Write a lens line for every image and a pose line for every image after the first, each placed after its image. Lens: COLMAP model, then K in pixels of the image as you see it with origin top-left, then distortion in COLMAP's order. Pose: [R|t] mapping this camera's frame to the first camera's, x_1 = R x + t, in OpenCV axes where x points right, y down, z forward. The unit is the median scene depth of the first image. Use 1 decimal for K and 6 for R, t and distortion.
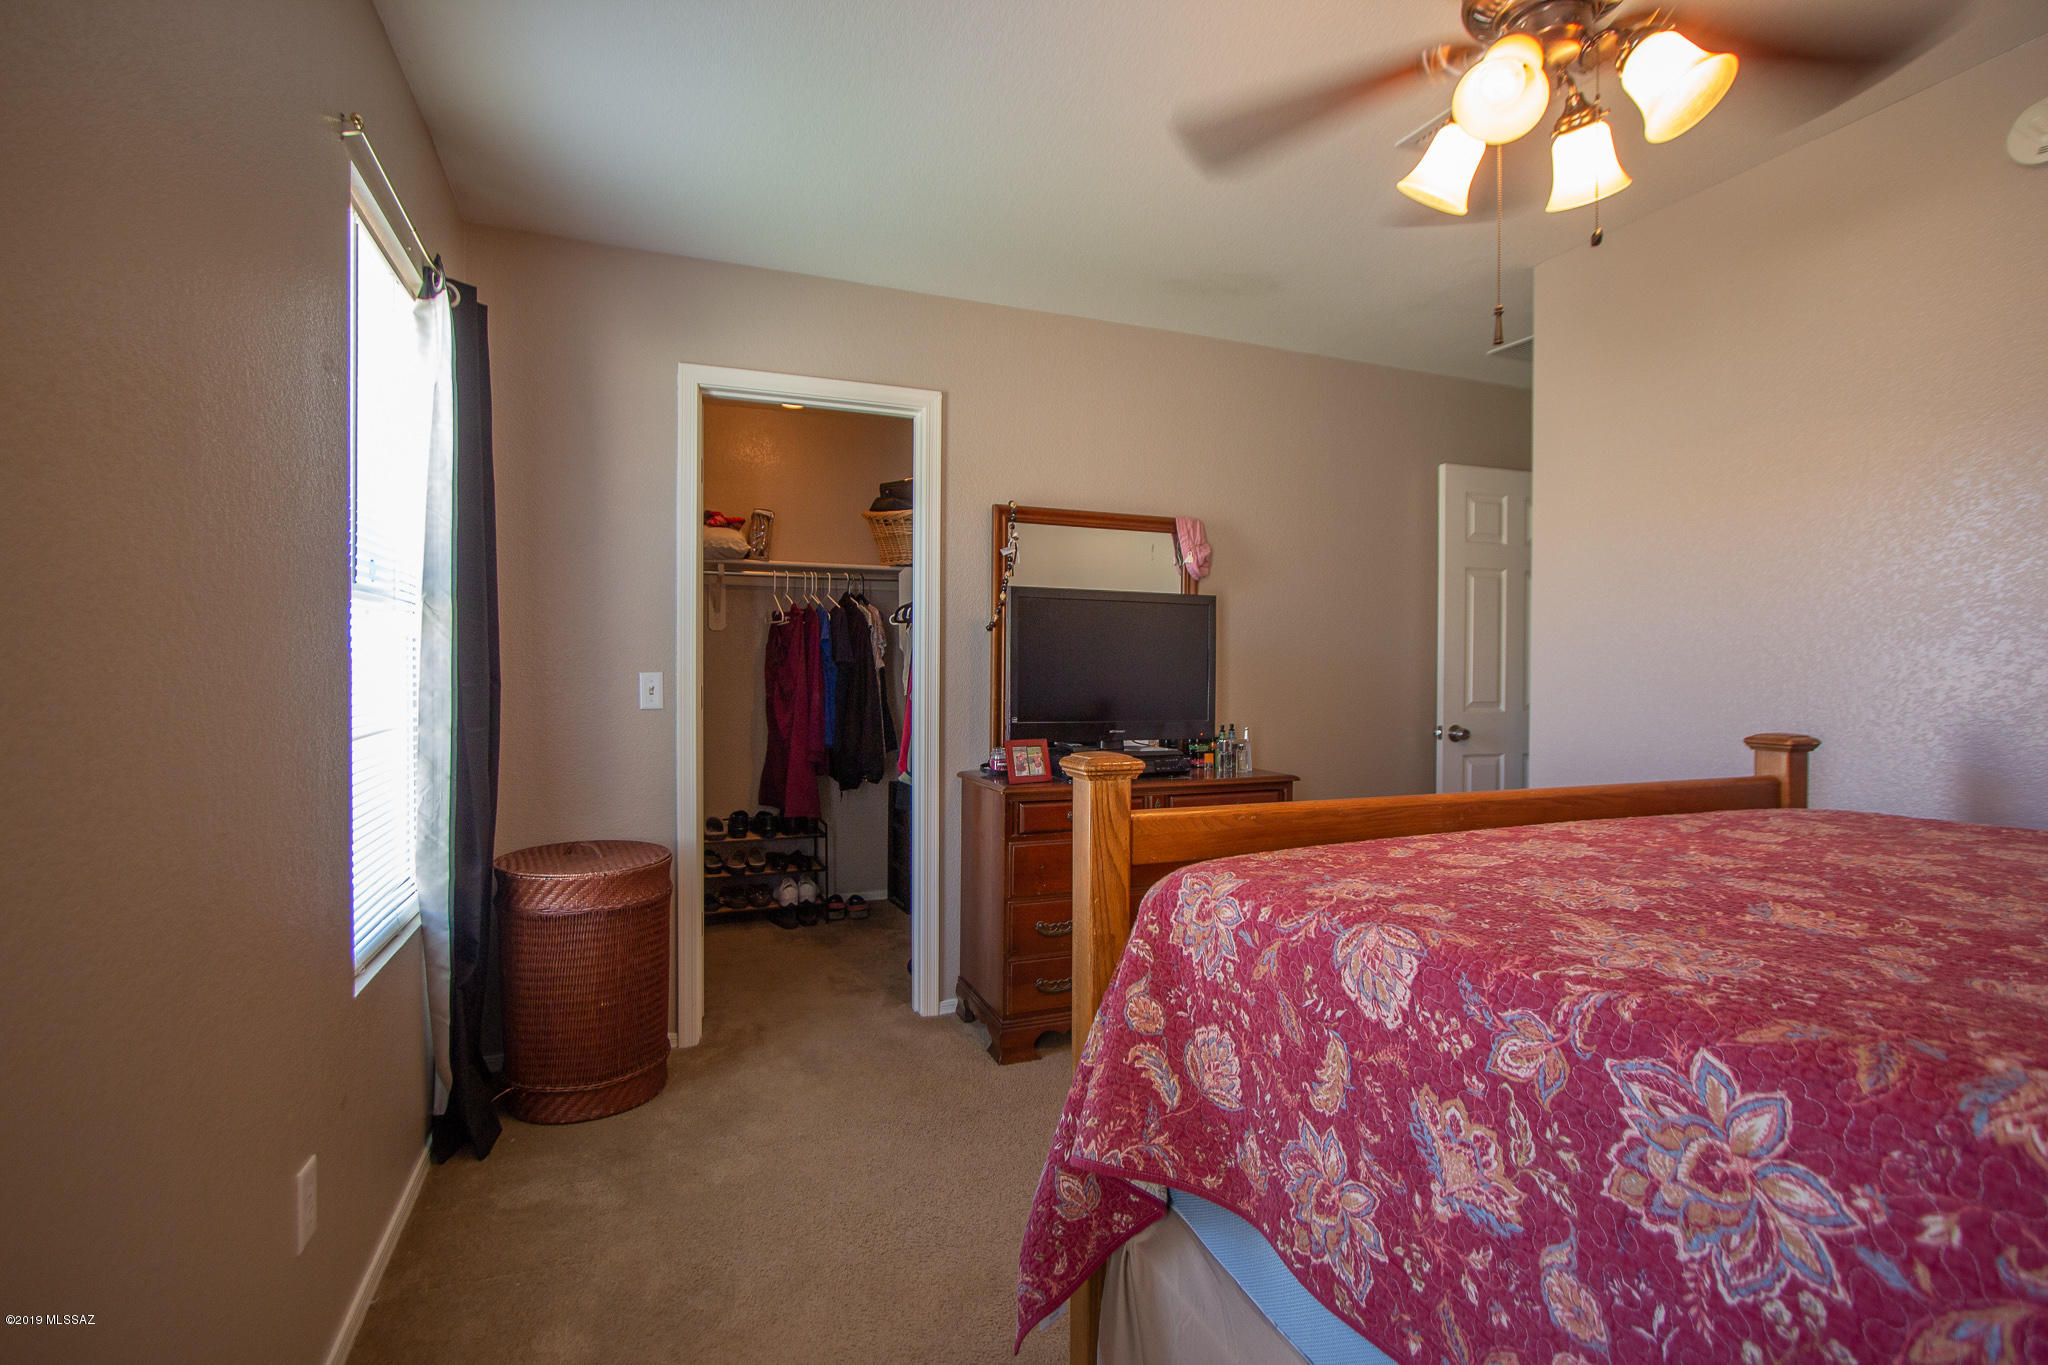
lens RADIAL K [[955.3, 0, 1021.6], [0, 955.3, 681.7], [0, 0, 1]] dist [-0.019828, 0.003934]
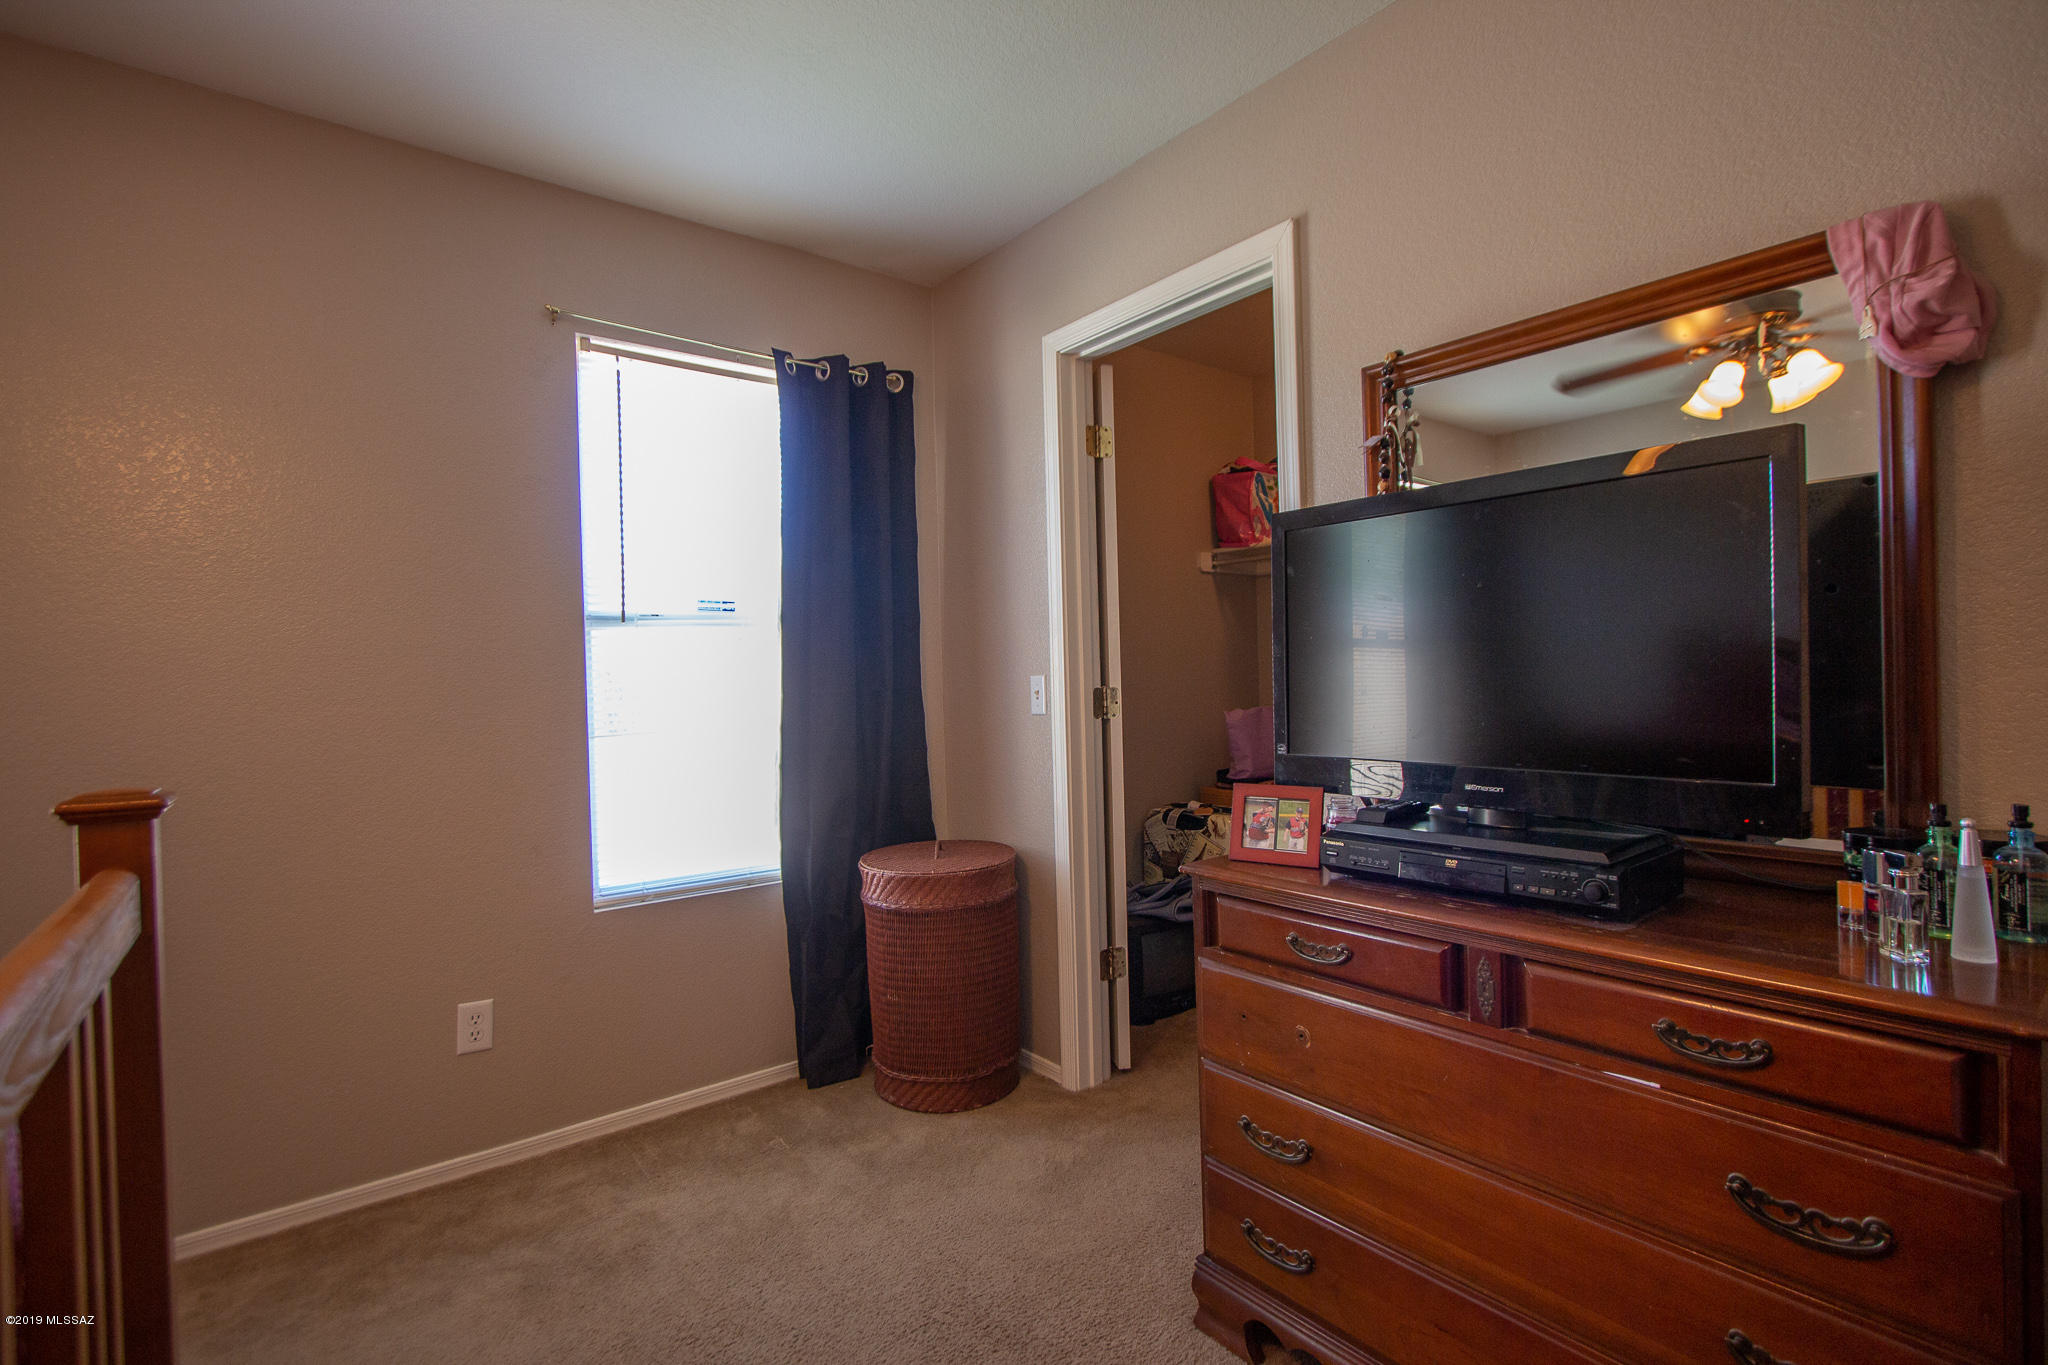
lens RADIAL K [[955.3, 0, 1027.2], [0, 955.3, 679.7], [0, 0, 1]] dist [-0.019828, 0.003934]
pose [[0.306084, -0.007578, -0.951974, 0.502928], [0.010768, 0.999932, -0.004498, -0.000887], [0.951944, -0.008874, 0.306145, 0.699681]]
